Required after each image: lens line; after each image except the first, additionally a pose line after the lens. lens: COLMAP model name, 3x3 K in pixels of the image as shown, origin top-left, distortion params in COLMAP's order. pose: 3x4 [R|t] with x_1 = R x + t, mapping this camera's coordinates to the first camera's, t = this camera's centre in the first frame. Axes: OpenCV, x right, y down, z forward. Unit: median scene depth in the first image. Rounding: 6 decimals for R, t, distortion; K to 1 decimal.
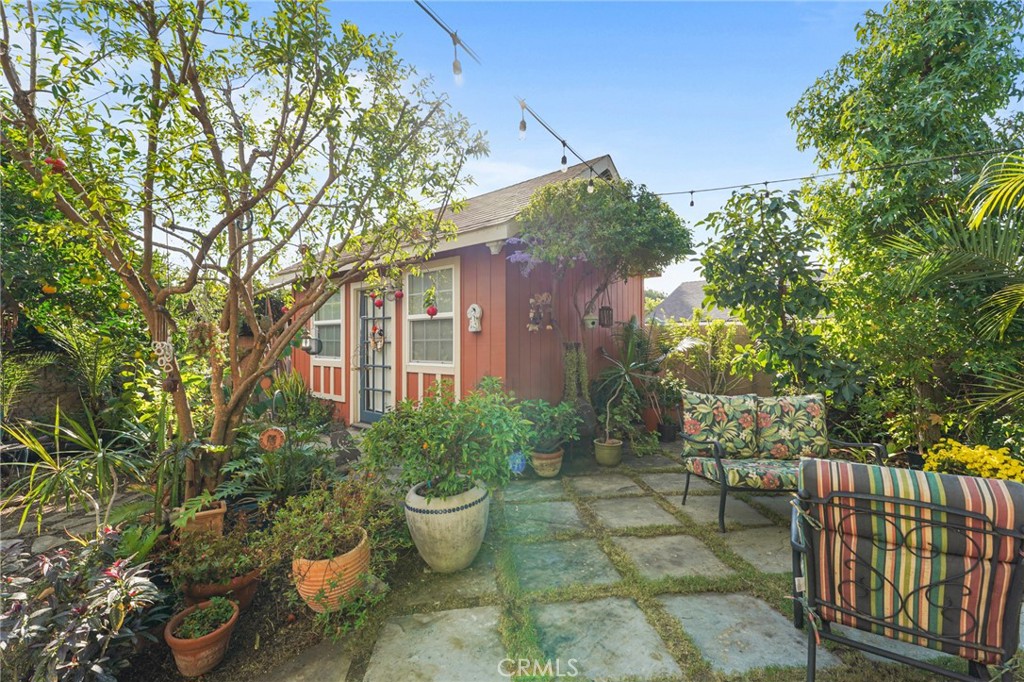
lens RADIAL K [[416.1, 0, 511.6], [0, 416.1, 337.7], [0, 0, 1]] dist [0.001424, 0.000208]
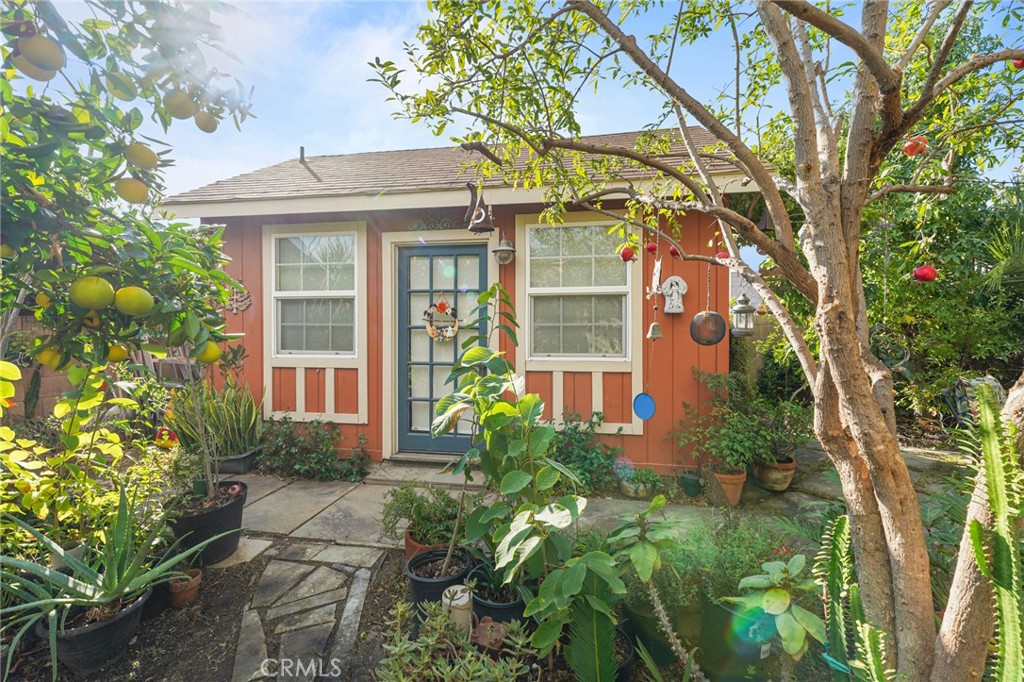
lens RADIAL K [[416.1, 0, 511.6], [0, 416.1, 337.7], [0, 0, 1]] dist [0.001424, 0.000208]
pose [[0.871445, -0.013548, 0.490306, -0.510000], [-0.005918, 0.999255, 0.038131, 0.001879], [-0.490457, -0.036131, 0.870716, 0.353043]]
